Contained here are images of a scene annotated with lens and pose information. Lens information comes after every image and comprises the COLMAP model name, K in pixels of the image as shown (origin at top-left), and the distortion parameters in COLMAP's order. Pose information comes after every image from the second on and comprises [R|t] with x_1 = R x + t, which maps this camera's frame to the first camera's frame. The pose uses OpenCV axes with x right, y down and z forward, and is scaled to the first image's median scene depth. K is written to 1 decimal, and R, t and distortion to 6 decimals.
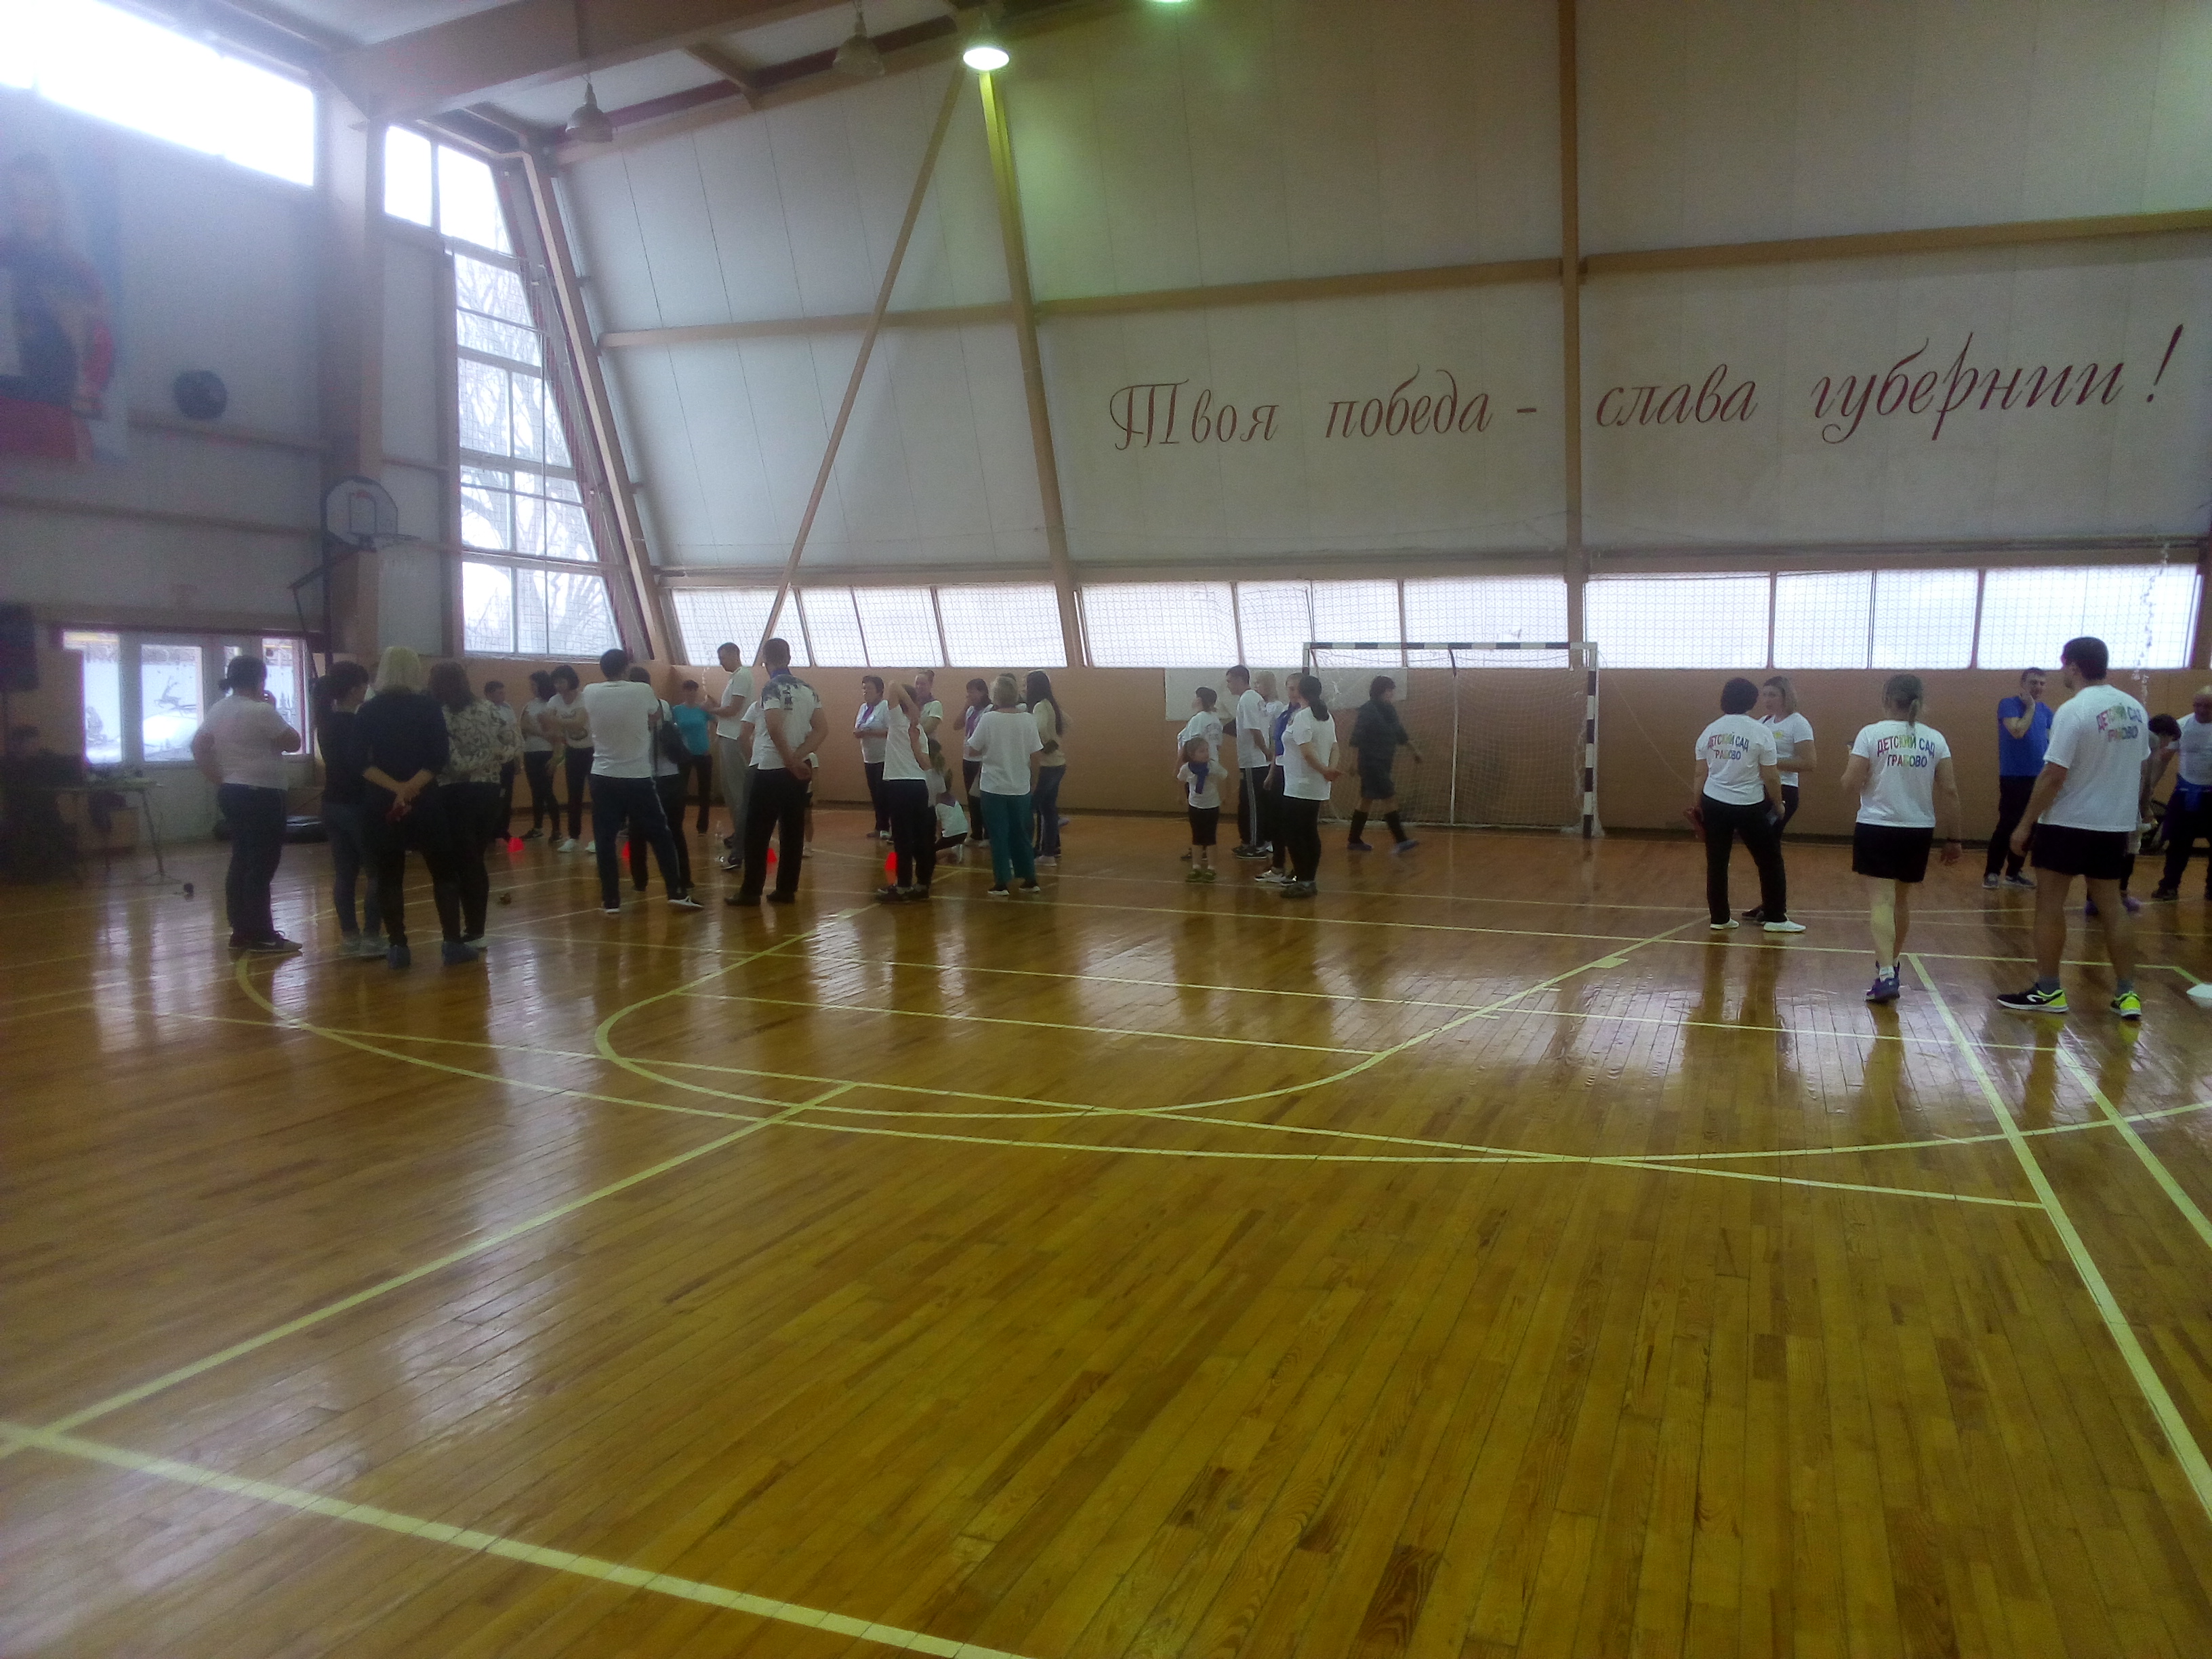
lens RADIAL K [[1752.0, 0, 1106.0], [0, 1752.0, 829.5], [0, 0, 1]] dist [-0.034633, 0.000968]
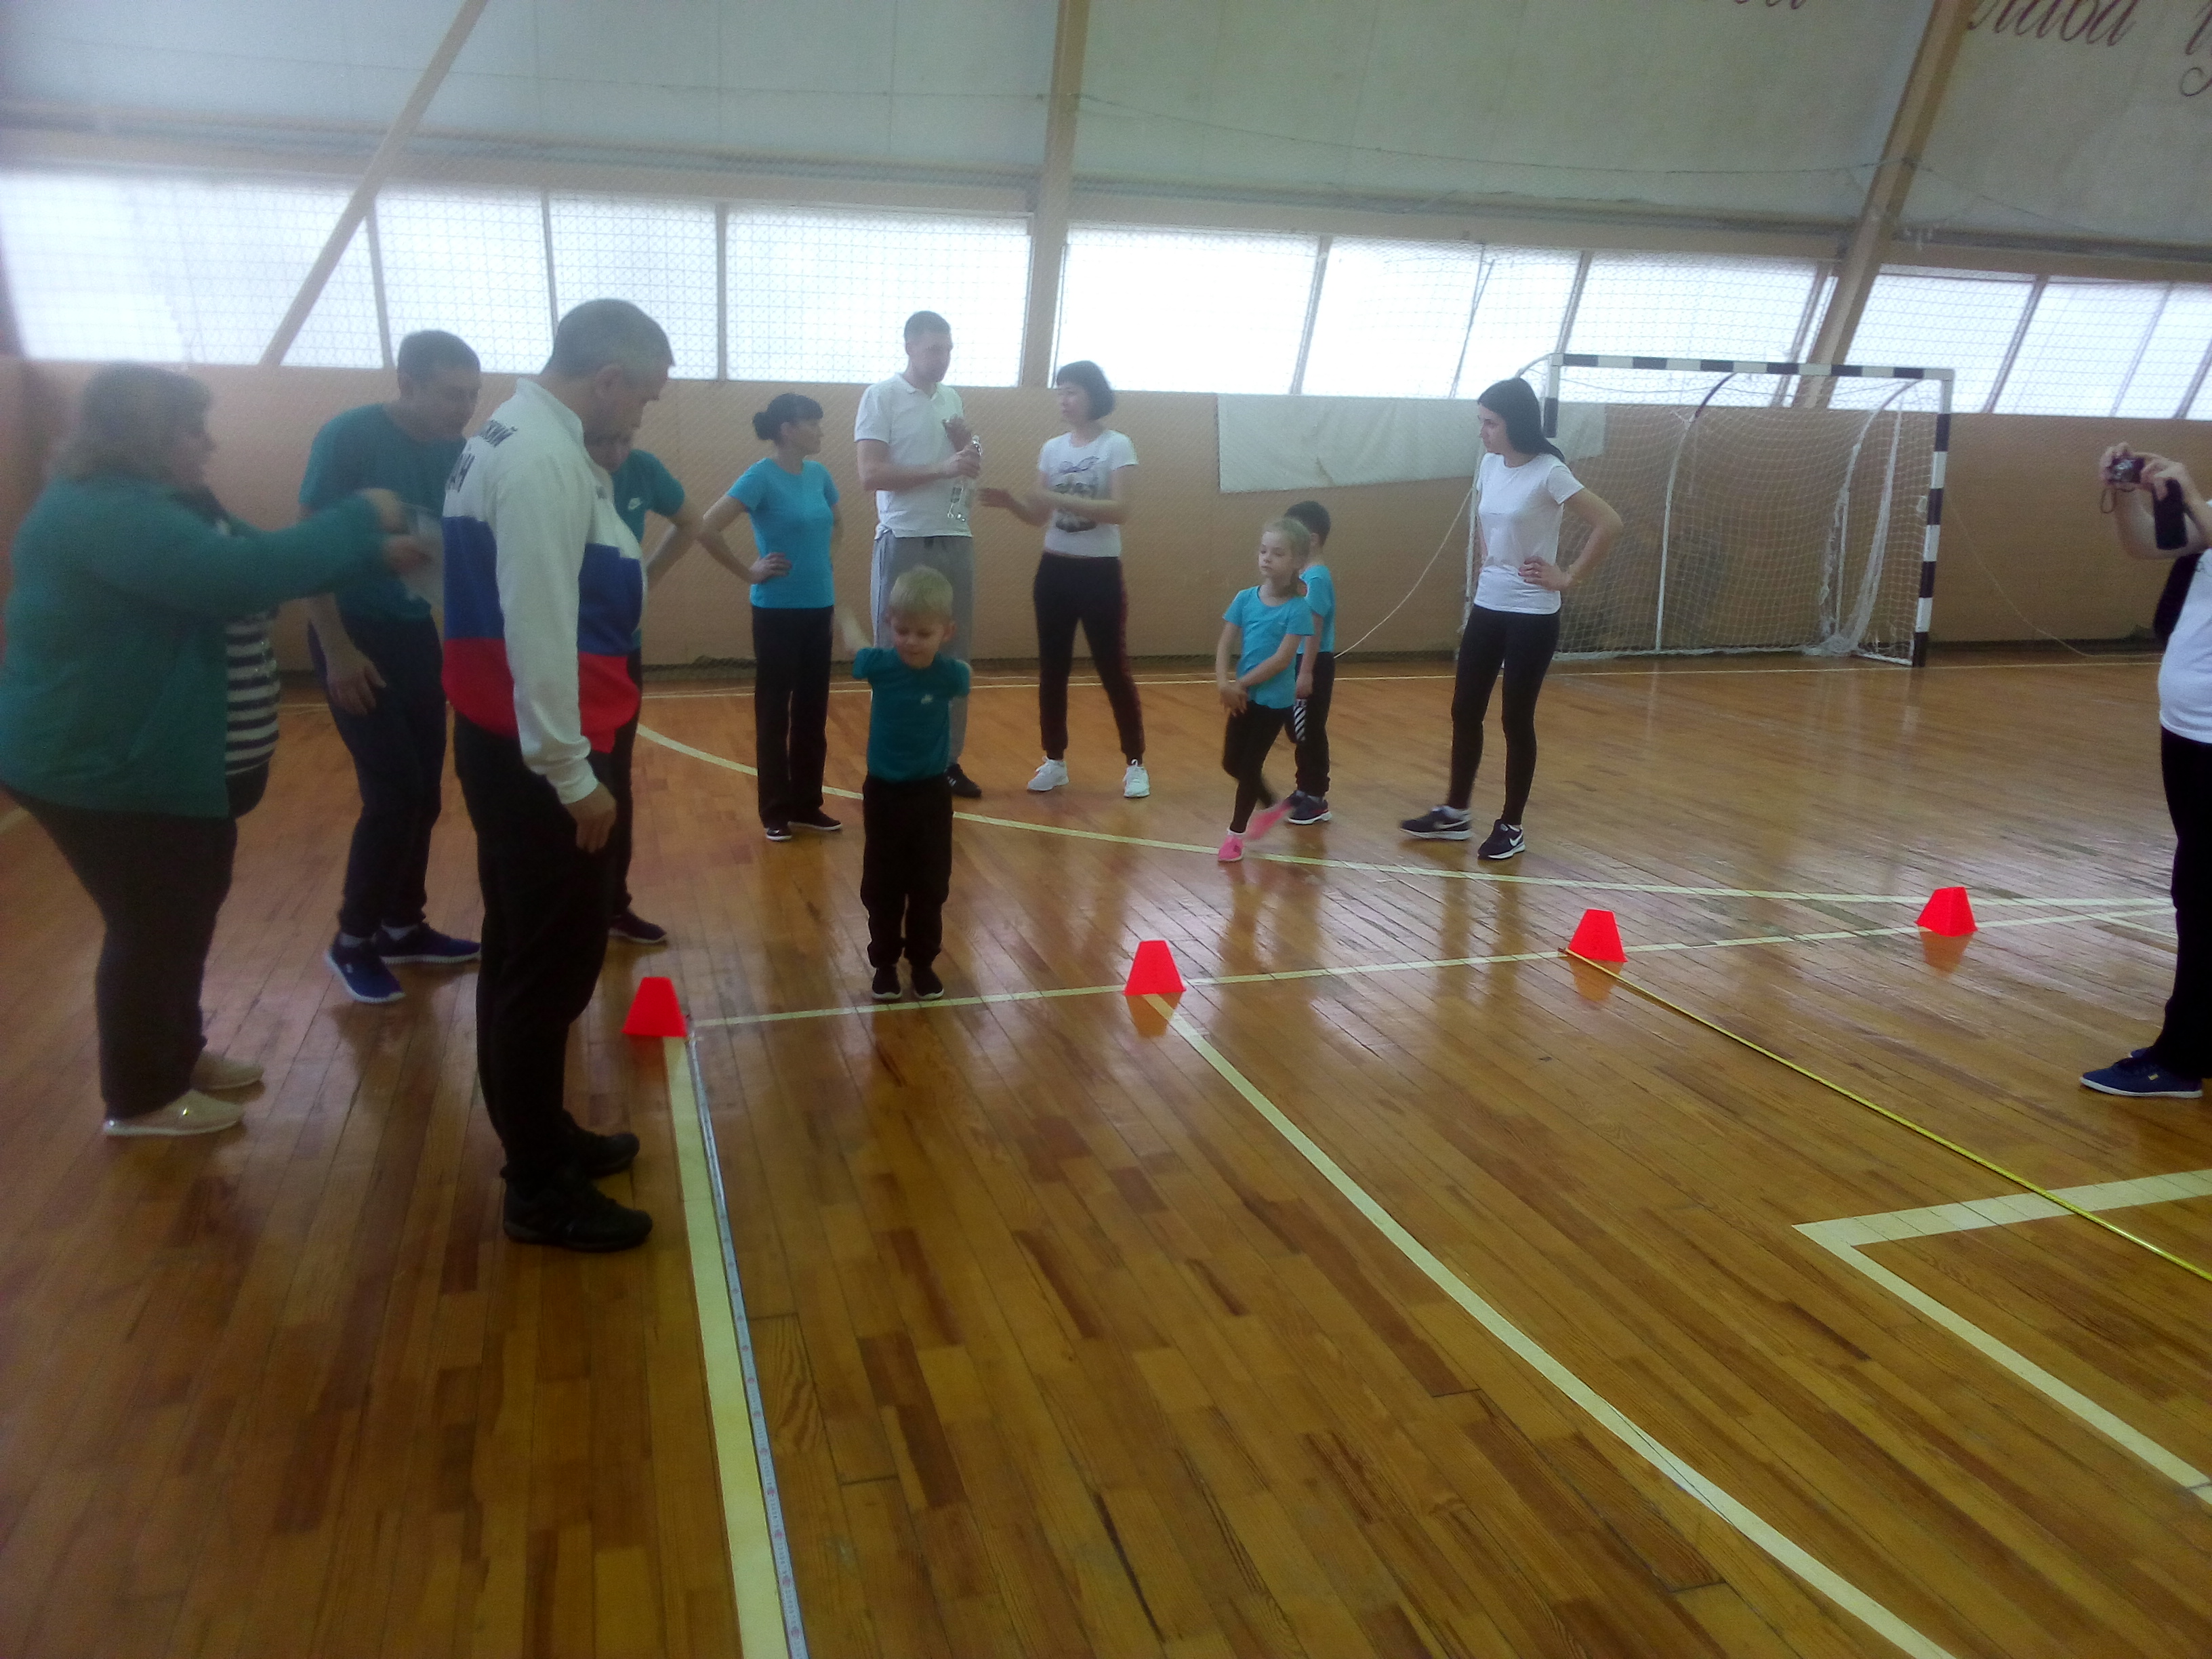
lens RADIAL K [[1752.0, 0, 1106.0], [0, 1752.0, 829.5], [0, 0, 1]] dist [-0.034633, 0.000968]
pose [[0.800537, -0.129696, 0.585081, -0.357007], [0.035095, 0.984771, 0.170278, -0.055466], [-0.598255, -0.115780, 0.792897, 0.612264]]
